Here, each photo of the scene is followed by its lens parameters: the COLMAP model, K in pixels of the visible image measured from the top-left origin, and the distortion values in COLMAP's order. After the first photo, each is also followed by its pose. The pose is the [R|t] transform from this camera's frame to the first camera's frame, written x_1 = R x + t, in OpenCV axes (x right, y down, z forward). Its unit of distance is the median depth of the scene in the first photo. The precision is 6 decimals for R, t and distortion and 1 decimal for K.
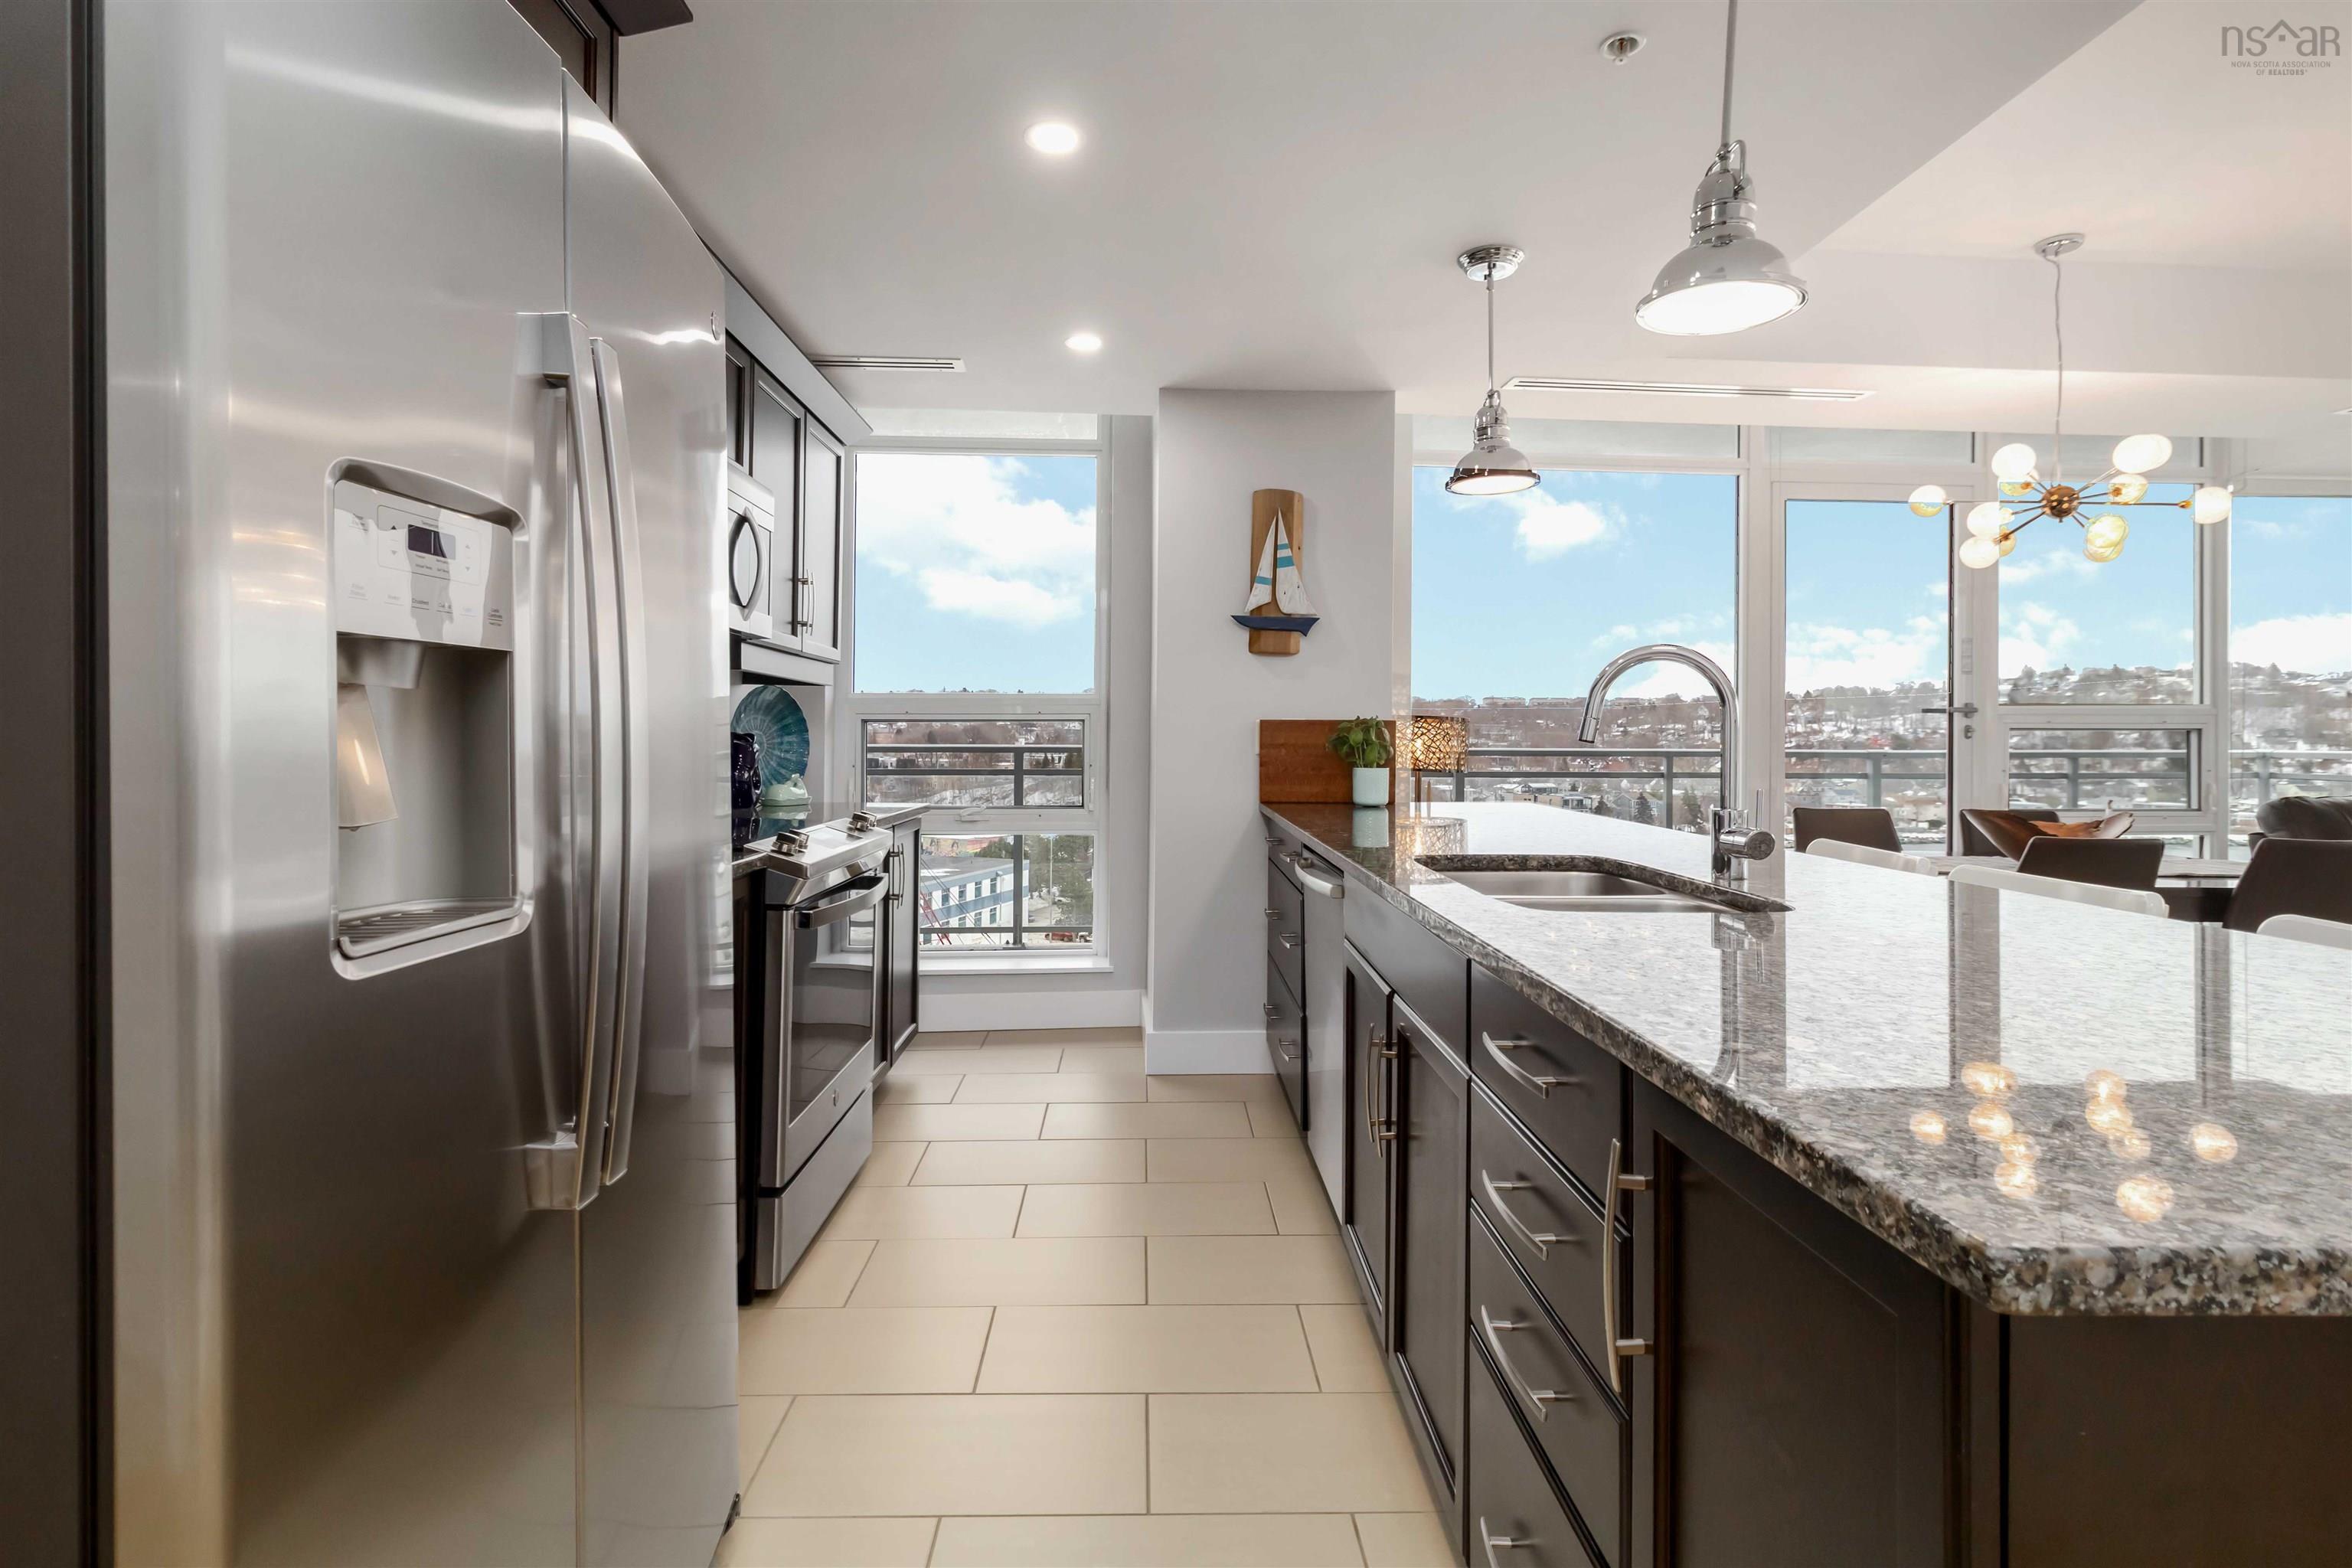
lens RADIAL K [[1125.8, 0, 1165.4], [0, 1125.8, 732.0], [0, 0, 1]] dist [0.001813, -0.000218]
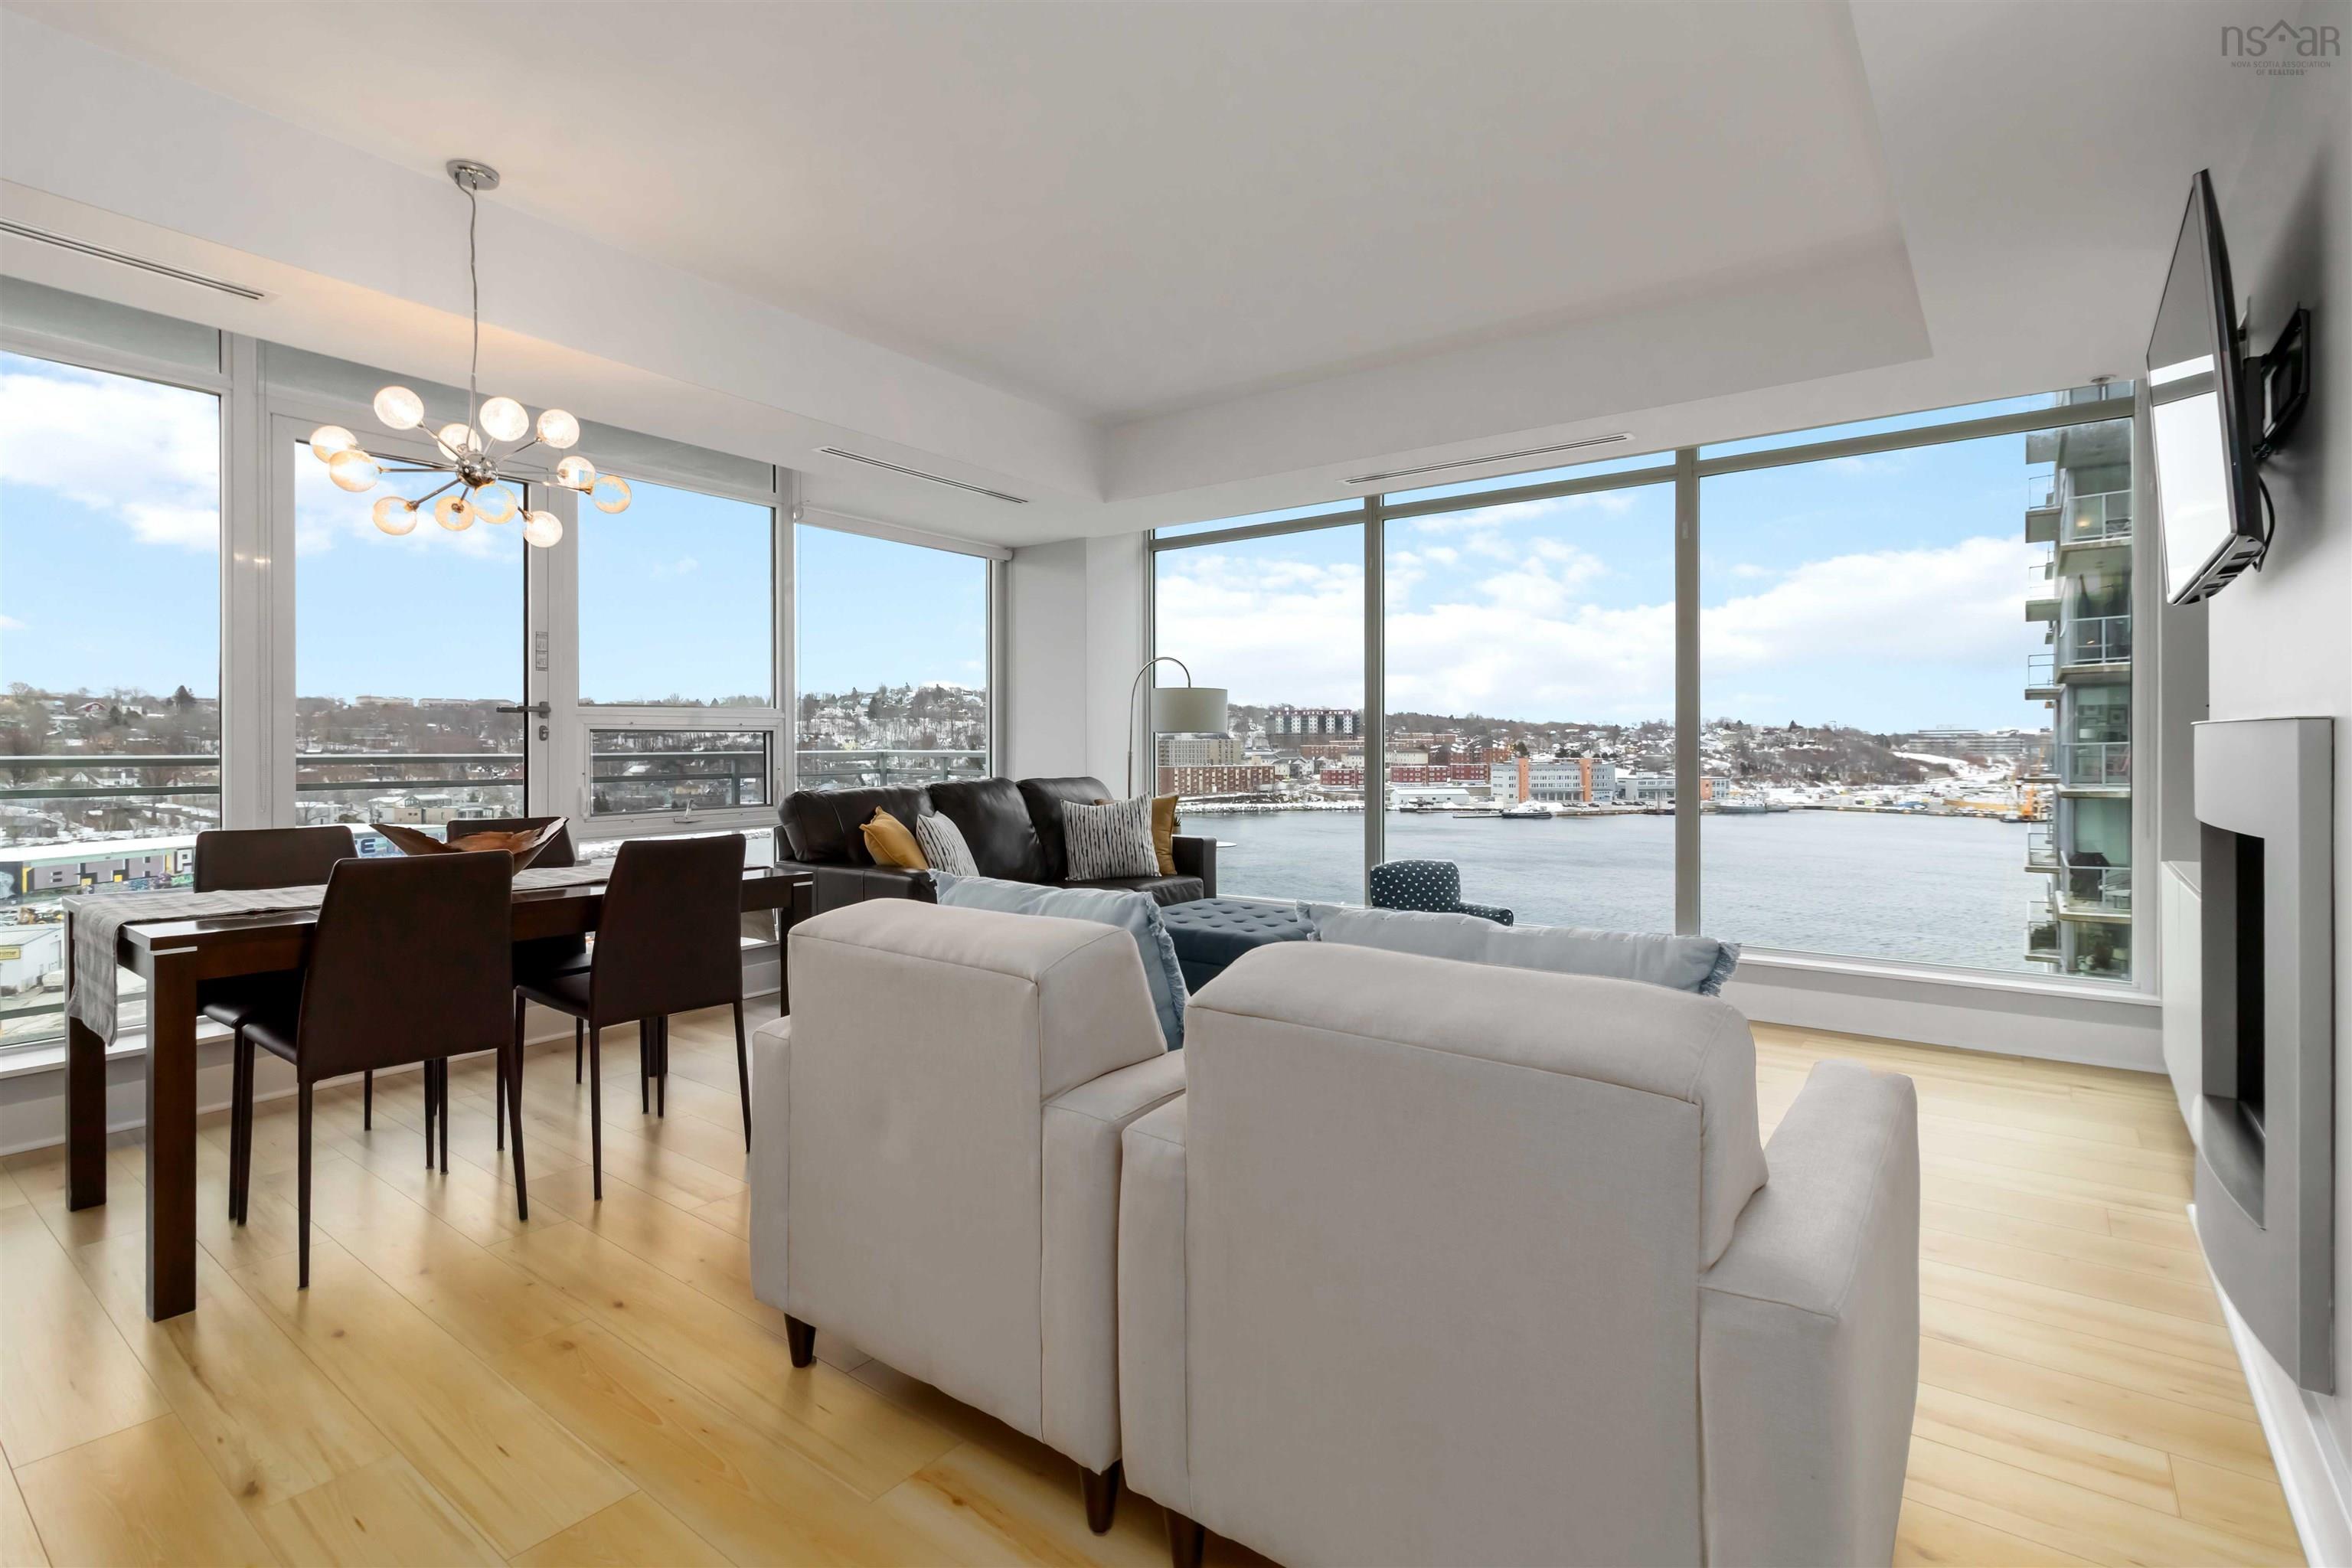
lens RADIAL K [[1119.5, 0, 1165.1], [0, 1119.5, 756.6], [0, 0, 1]] dist [0.000303, -0.000076]
pose [[0.621815, -0.012888, 0.783058, 0.398061], [-0.000843, 0.999853, 0.017126, 0.003719], [-0.783164, -0.011310, 0.621712, 0.030402]]
